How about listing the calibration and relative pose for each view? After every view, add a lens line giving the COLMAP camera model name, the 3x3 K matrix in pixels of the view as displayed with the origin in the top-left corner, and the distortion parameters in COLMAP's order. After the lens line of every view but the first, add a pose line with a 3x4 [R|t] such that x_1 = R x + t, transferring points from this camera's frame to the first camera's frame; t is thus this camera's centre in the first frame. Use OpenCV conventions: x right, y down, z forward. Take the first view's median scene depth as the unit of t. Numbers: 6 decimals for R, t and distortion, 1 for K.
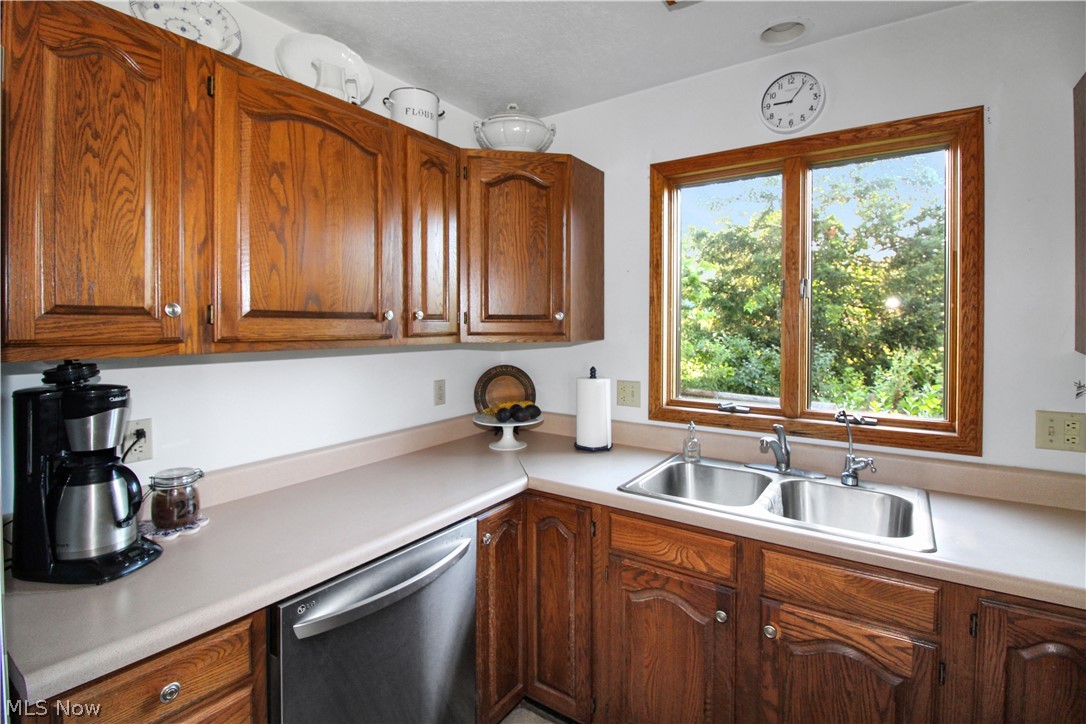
lens RADIAL K [[500.5, 0, 563.4], [0, 500.5, 330.7], [0, 0, 1]] dist [-0.007181, -0.002883]
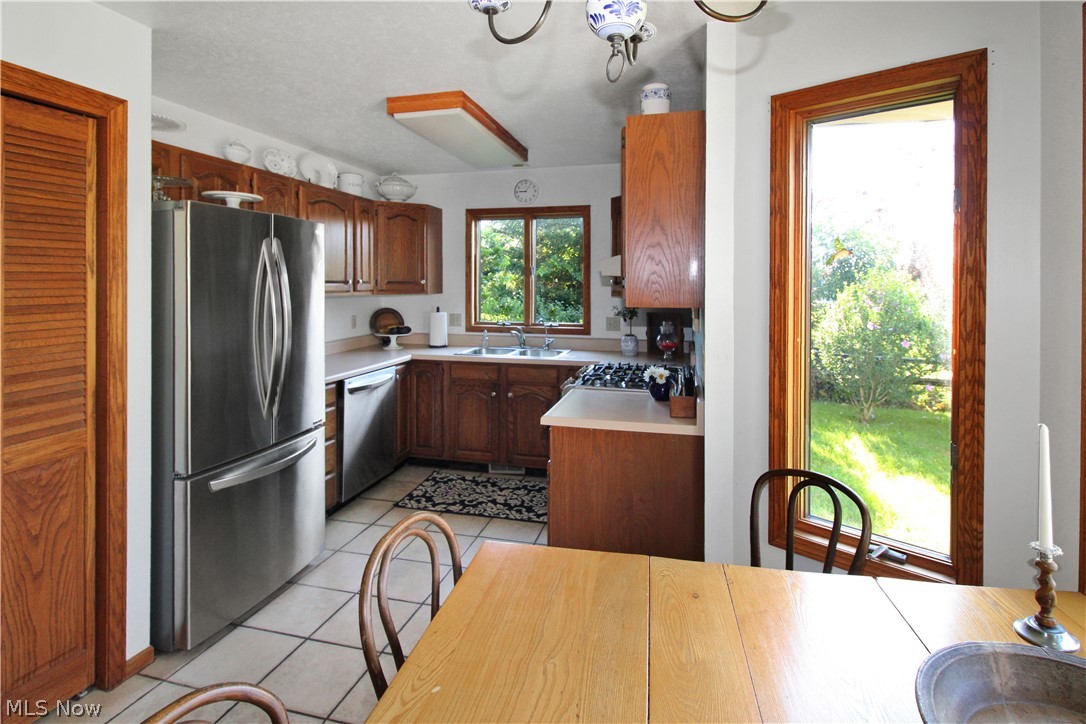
lens RADIAL K [[537.7, 0, 563.8], [0, 537.7, 289.3], [0, 0, 1]] dist [-0.004045, -0.005119]
pose [[0.935554, -0.001278, 0.353181, -0.299783], [0.002763, 0.999989, -0.003700, 0.014622], [-0.353173, 0.004437, 0.935548, -1.573704]]
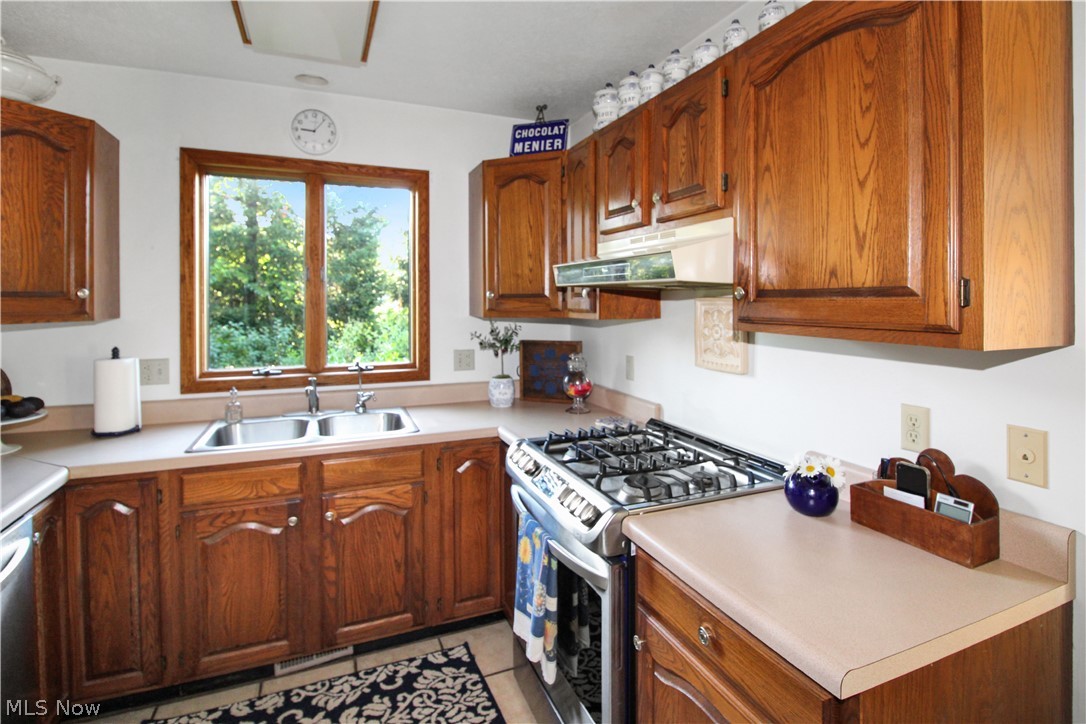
lens RADIAL K [[537.7, 0, 535.7], [0, 537.7, 306.9], [0, 0, 1]] dist [-0.004045, -0.005119]
pose [[0.565438, -0.011915, 0.824705, -0.417191], [0.011662, 0.999911, 0.006450, -0.001071], [-0.824709, 0.005971, 0.565526, -0.296275]]
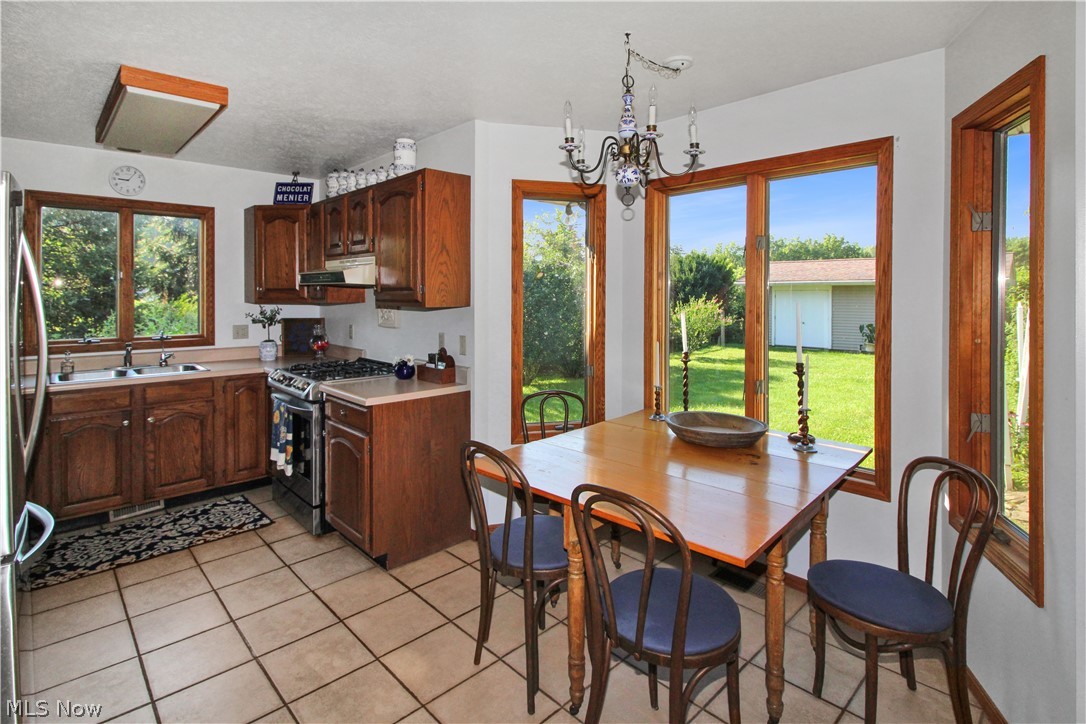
lens RADIAL K [[537.7, 0, 555.3], [0, 537.7, 294.6], [0, 0, 1]] dist [-0.004045, -0.005119]
pose [[0.197637, -0.002706, 0.980272, -1.407207], [0.013652, 0.999907, 0.000008, 0.017496], [-0.980180, 0.013381, 0.197655, -1.170861]]
